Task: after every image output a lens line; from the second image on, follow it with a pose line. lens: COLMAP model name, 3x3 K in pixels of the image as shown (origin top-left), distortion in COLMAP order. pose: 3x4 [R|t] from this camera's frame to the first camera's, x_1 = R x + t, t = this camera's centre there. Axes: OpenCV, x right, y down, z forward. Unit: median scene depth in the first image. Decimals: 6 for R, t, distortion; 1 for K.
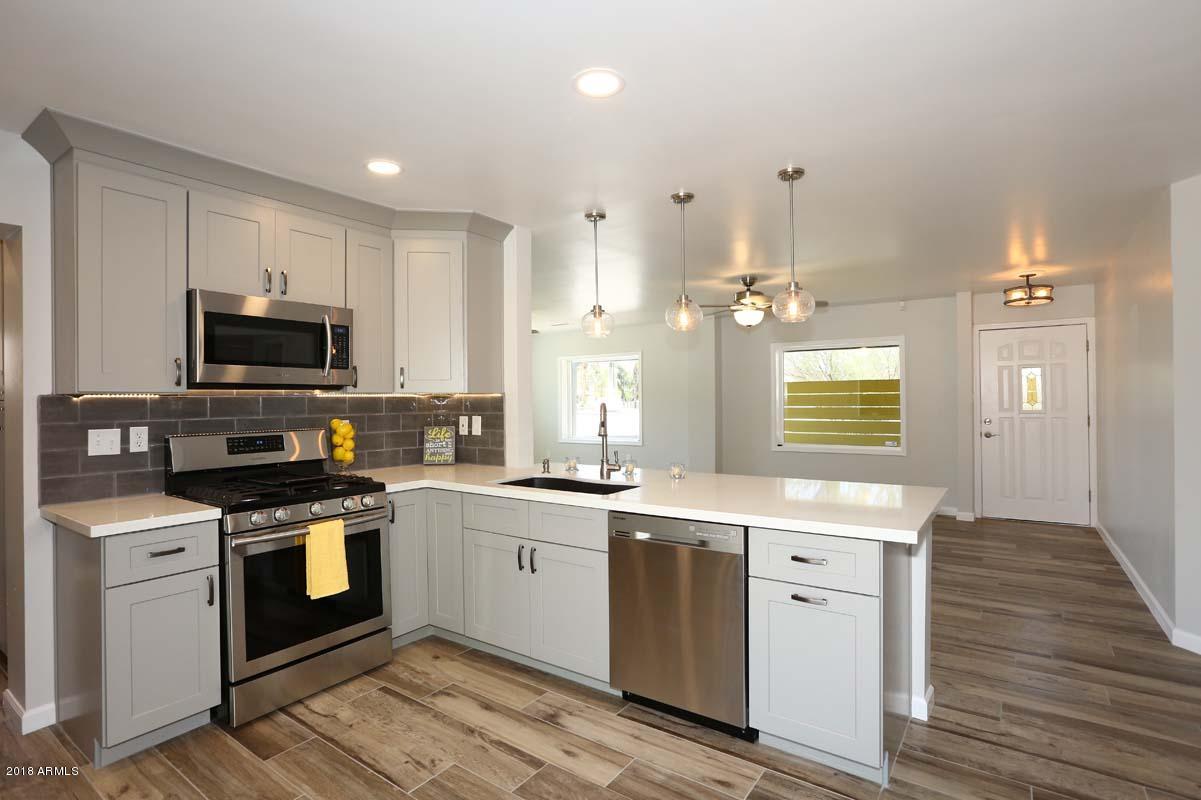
lens RADIAL K [[597.8, 0, 576.9], [0, 597.8, 401.8], [0, 0, 1]] dist [-0.020451, 0.009395]
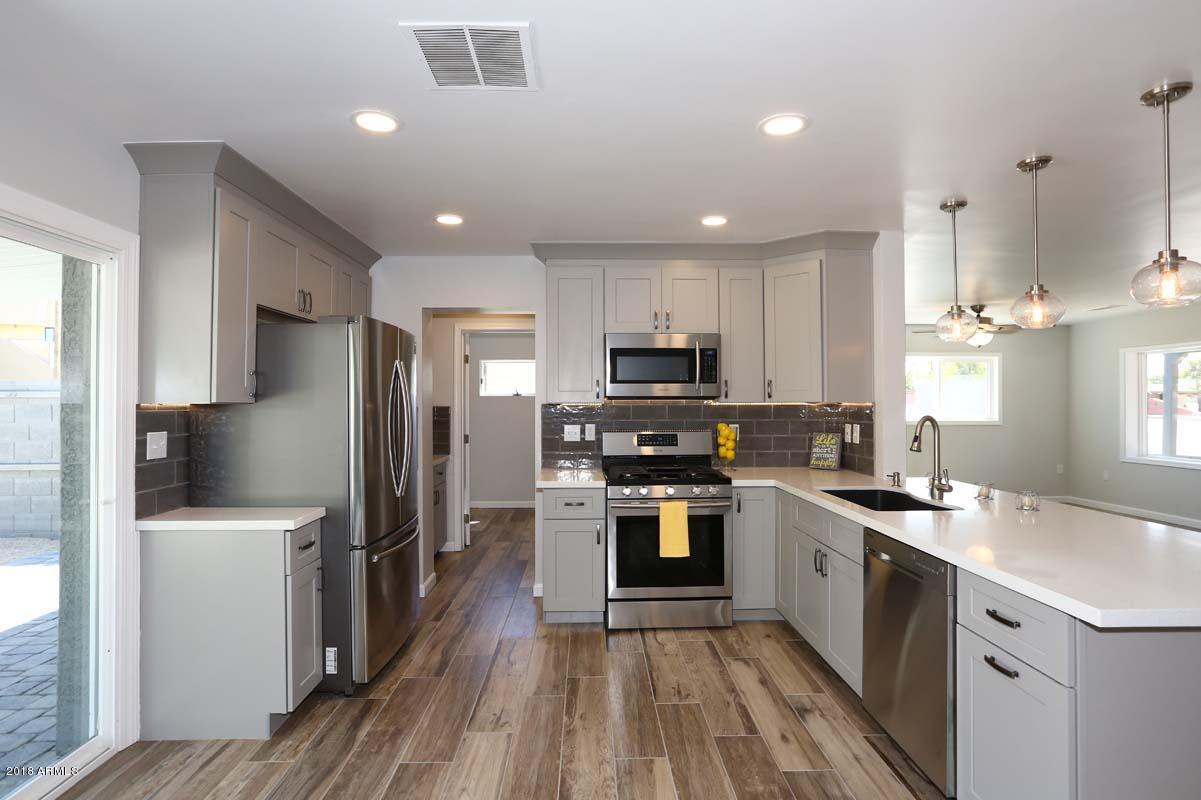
lens RADIAL K [[597.8, 0, 593.9], [0, 597.8, 403.9], [0, 0, 1]] dist [-0.020451, 0.009395]
pose [[0.615641, 0.009422, -0.787971, 0.492827], [-0.006379, 0.999955, 0.006973, -0.021399], [0.788001, 0.000734, 0.615673, 0.041898]]
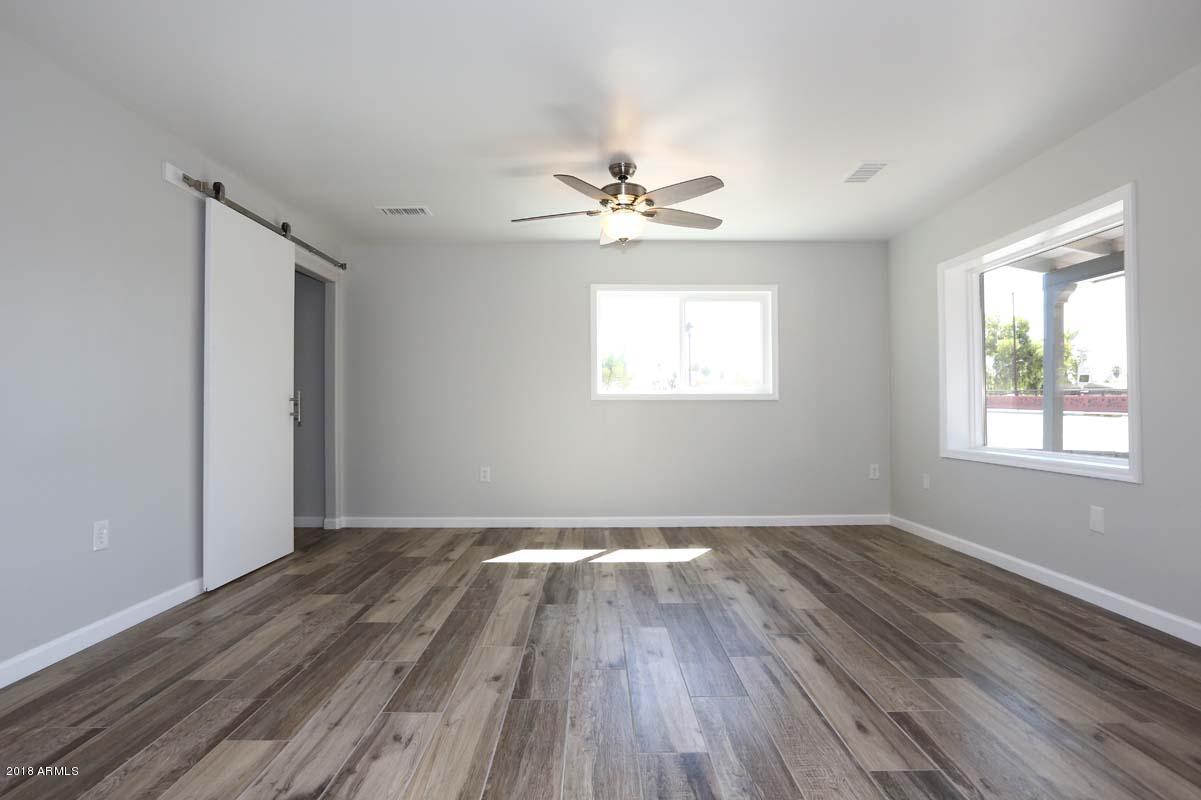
lens RADIAL K [[597.8, 0, 576.1], [0, 597.8, 396.4], [0, 0, 1]] dist [-0.020451, 0.009395]
pose [[0.568093, -0.004597, -0.822952, 0.573414], [-0.006400, 0.999929, -0.010004, 0.097976], [0.822940, 0.010950, 0.568023, 1.831060]]
